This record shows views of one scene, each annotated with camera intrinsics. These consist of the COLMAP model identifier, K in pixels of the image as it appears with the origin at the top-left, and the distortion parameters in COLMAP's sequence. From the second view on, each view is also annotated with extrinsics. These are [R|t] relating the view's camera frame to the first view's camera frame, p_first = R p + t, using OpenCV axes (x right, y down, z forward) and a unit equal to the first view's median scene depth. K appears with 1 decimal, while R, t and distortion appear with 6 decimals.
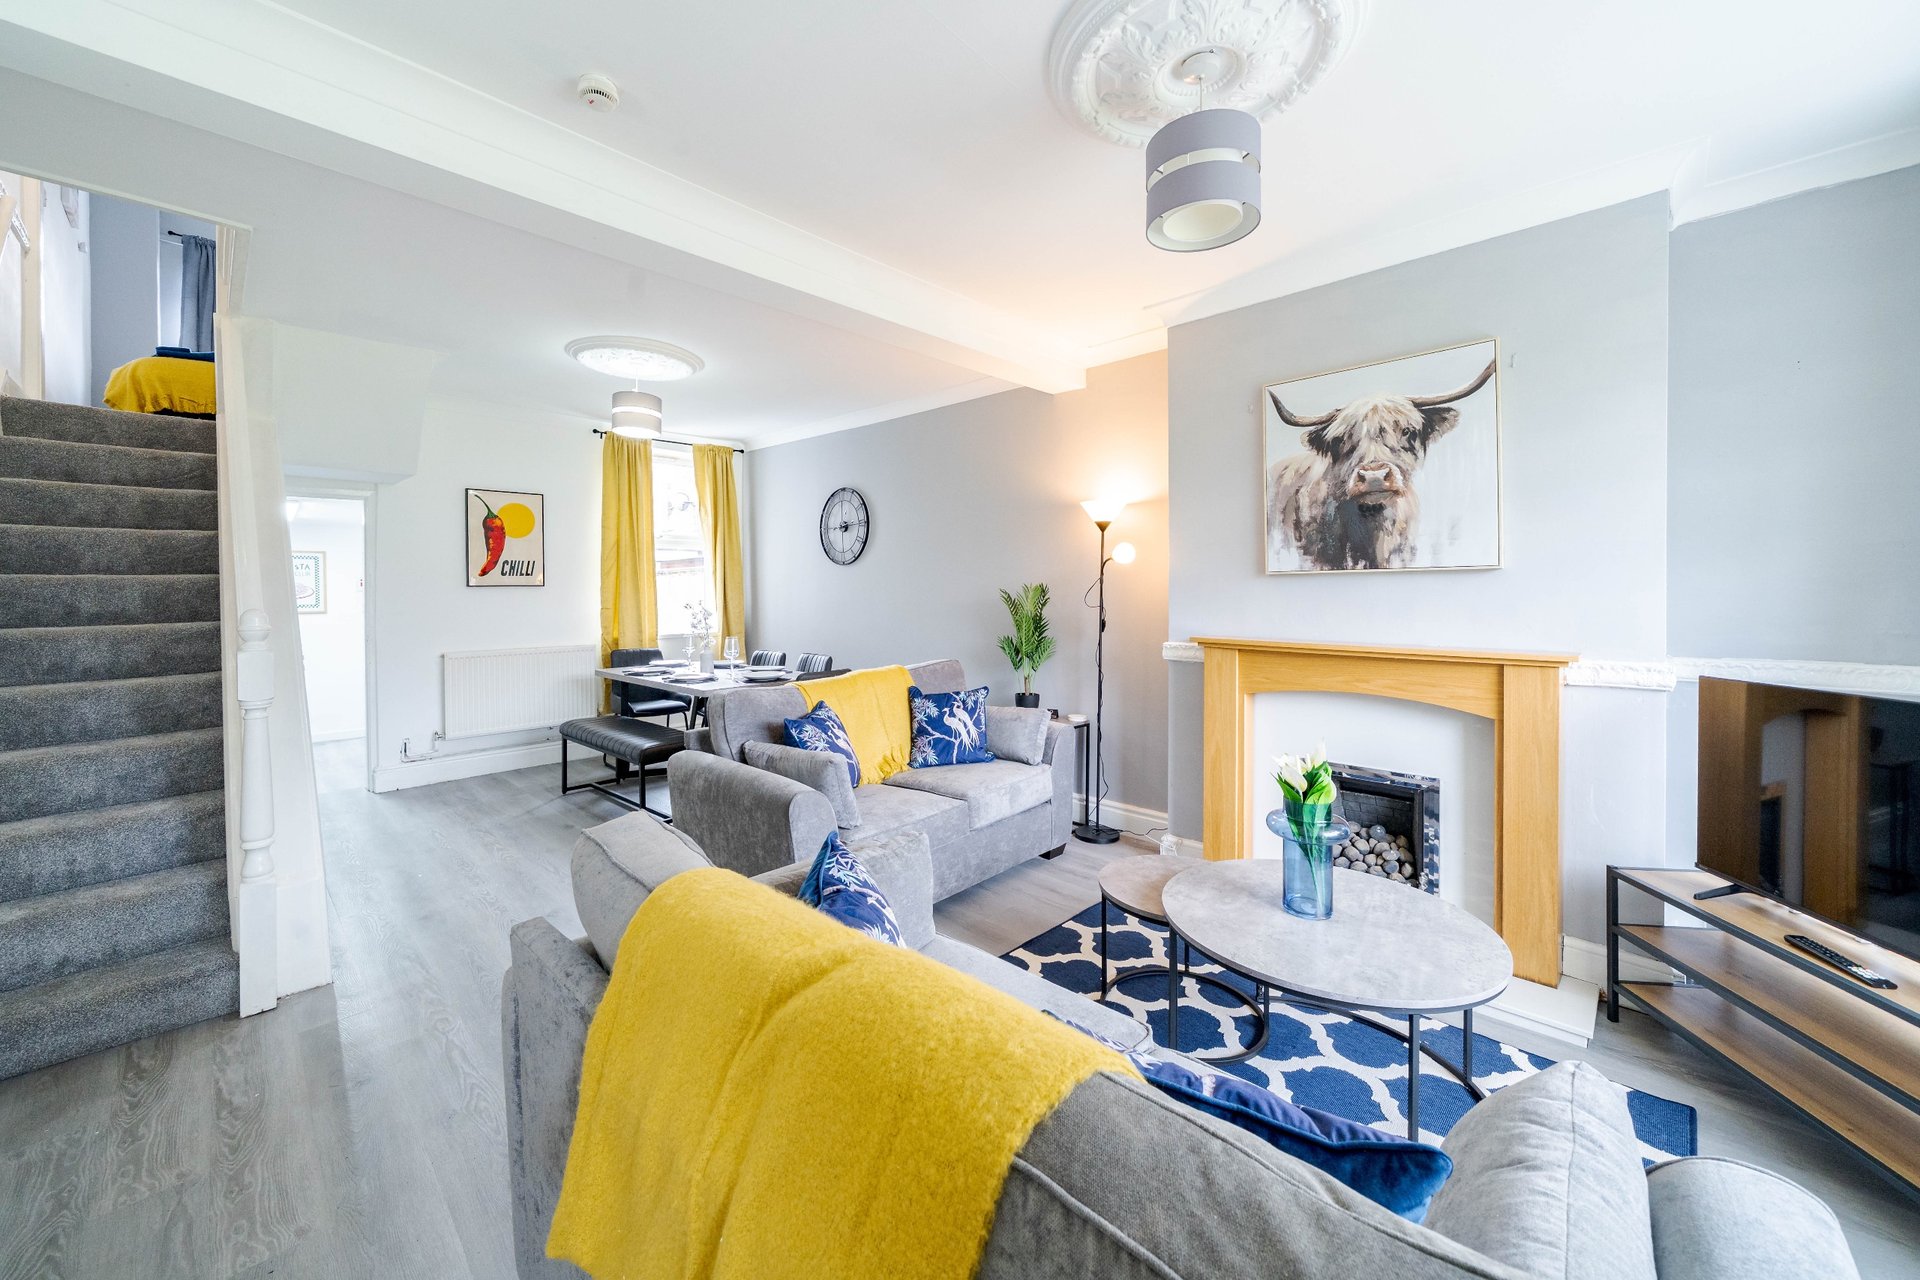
lens RADIAL K [[707.4, 0, 969.8], [0, 707.4, 597.6], [0, 0, 1]] dist [-0.002414, -0.000056]
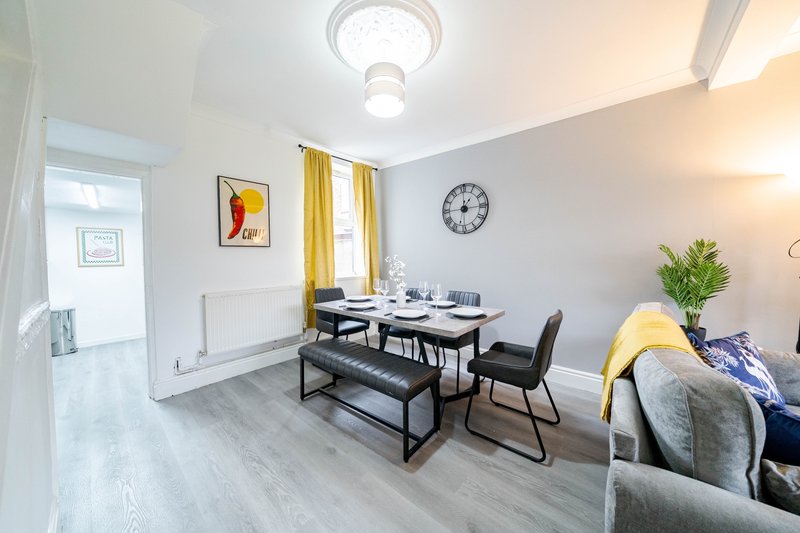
lens RADIAL K [[280.4, 0, 409.7], [0, 280.4, 264.7], [0, 0, 1]] dist [0.002262, 0.000202]
pose [[0.999155, -0.002623, 0.041012, -0.354457], [0.001829, 0.999811, 0.019376, 0.011221], [-0.041055, -0.019285, 0.998971, 0.421915]]
